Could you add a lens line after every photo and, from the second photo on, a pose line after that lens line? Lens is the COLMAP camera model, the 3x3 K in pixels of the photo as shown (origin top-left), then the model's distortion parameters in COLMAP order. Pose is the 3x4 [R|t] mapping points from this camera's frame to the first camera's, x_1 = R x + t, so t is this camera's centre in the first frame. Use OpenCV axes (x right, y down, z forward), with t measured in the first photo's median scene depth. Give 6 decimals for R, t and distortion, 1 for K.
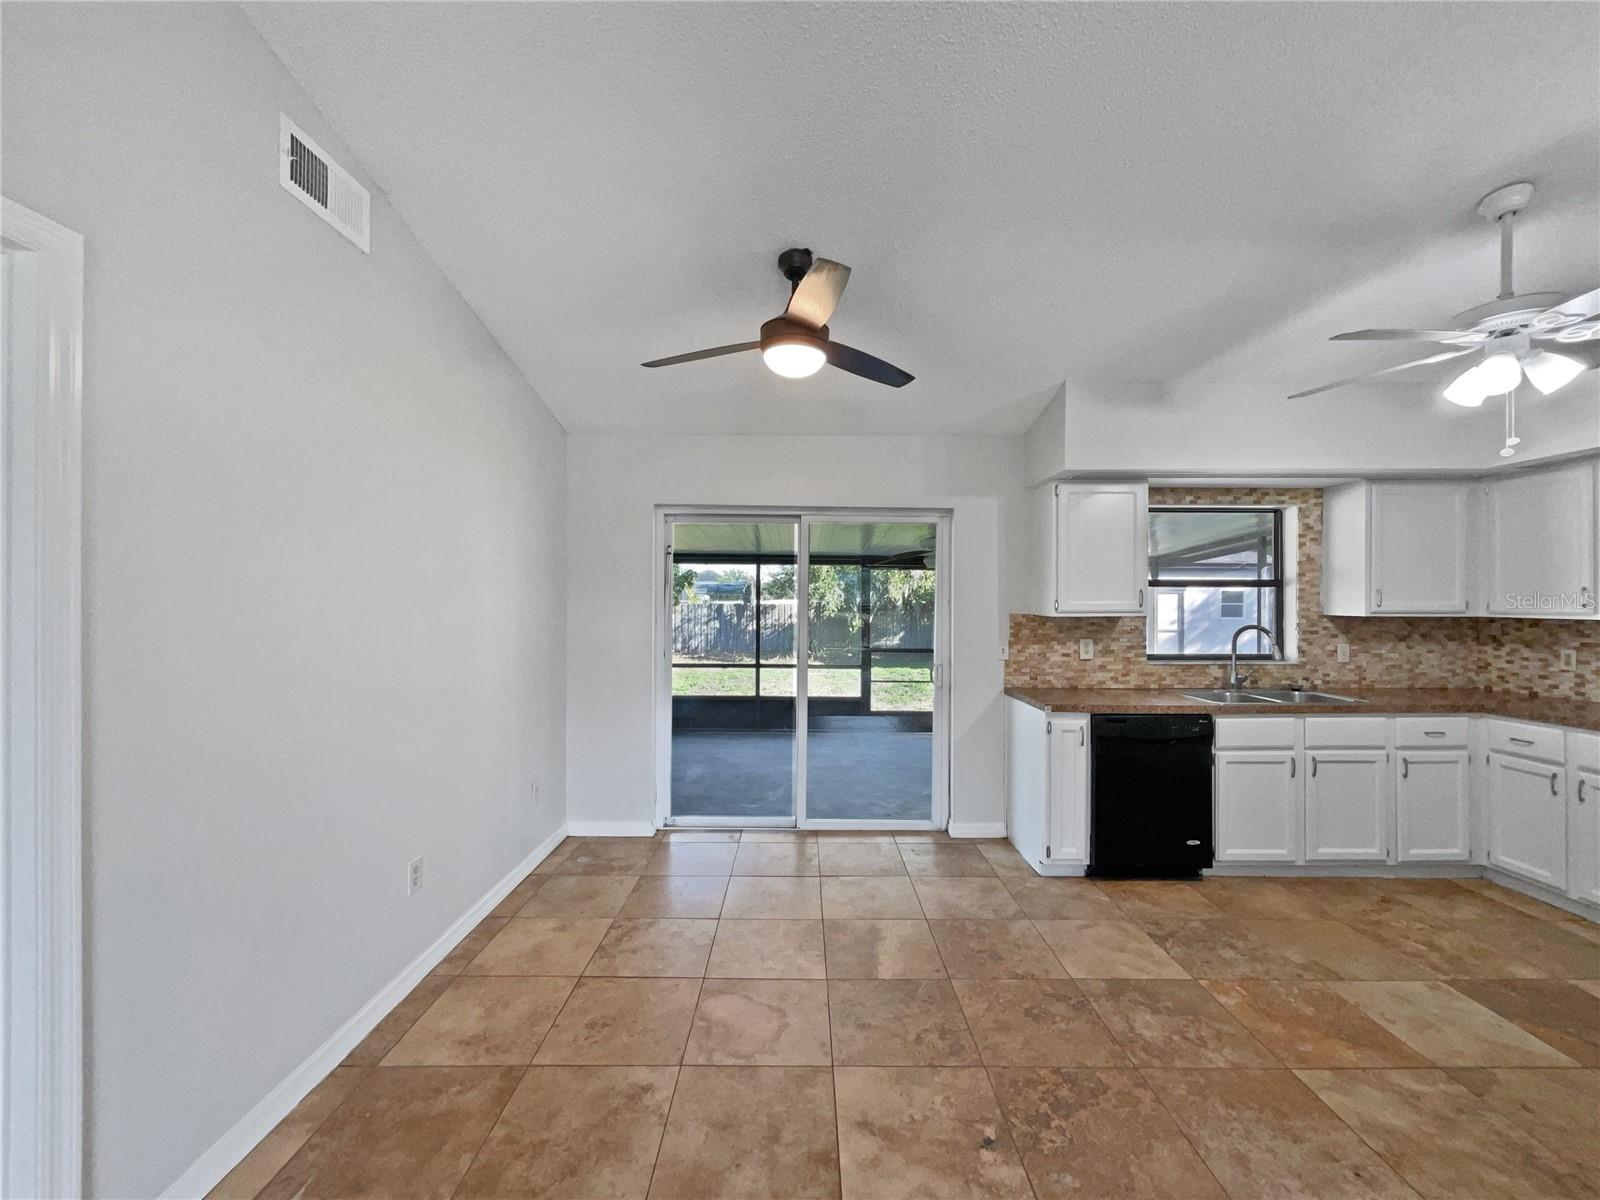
lens RADIAL K [[649.2, 0, 800.6], [0, 649.2, 603.2], [0, 0, 1]] dist [-0.002494, -0.000198]
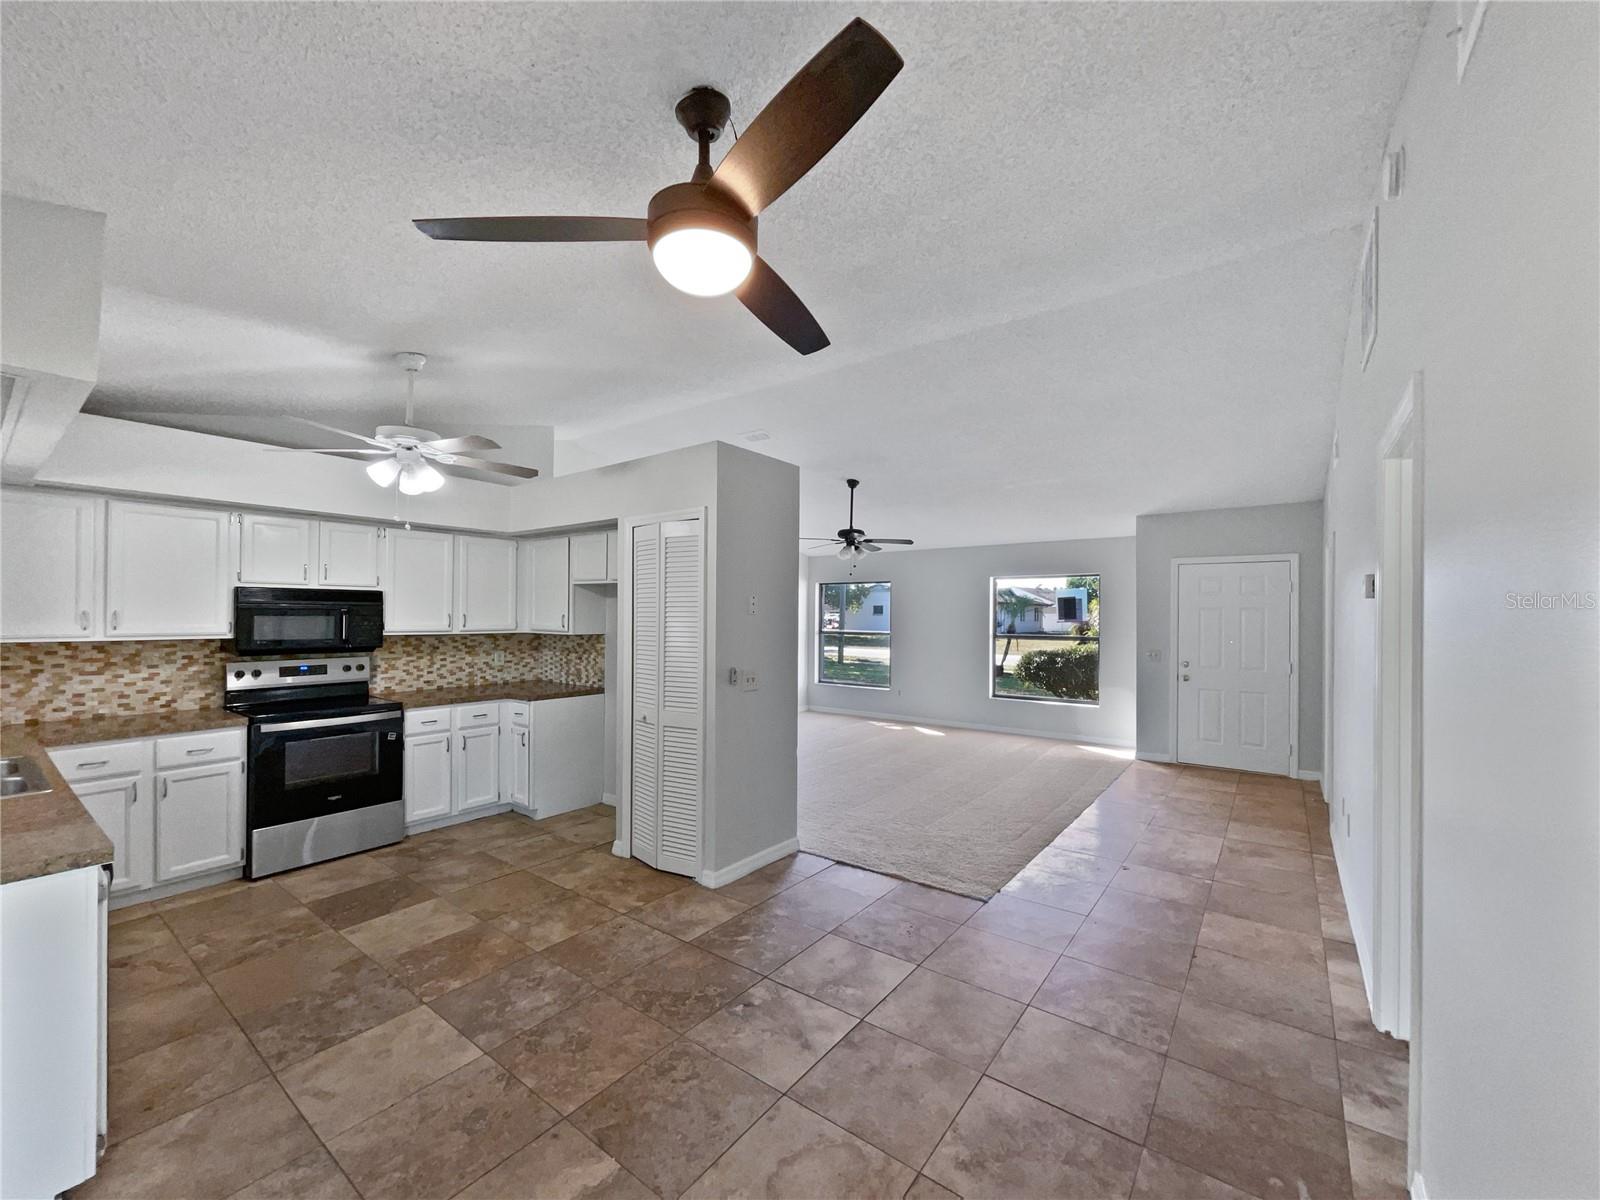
lens RADIAL K [[649.2, 0, 796.8], [0, 649.2, 606.9], [0, 0, 1]] dist [-0.002494, -0.000198]
pose [[-0.801142, 0.000183, 0.598474, -0.517325], [-0.004344, 0.999972, -0.006121, -0.042916], [-0.598458, -0.007503, -0.801119, 1.622411]]
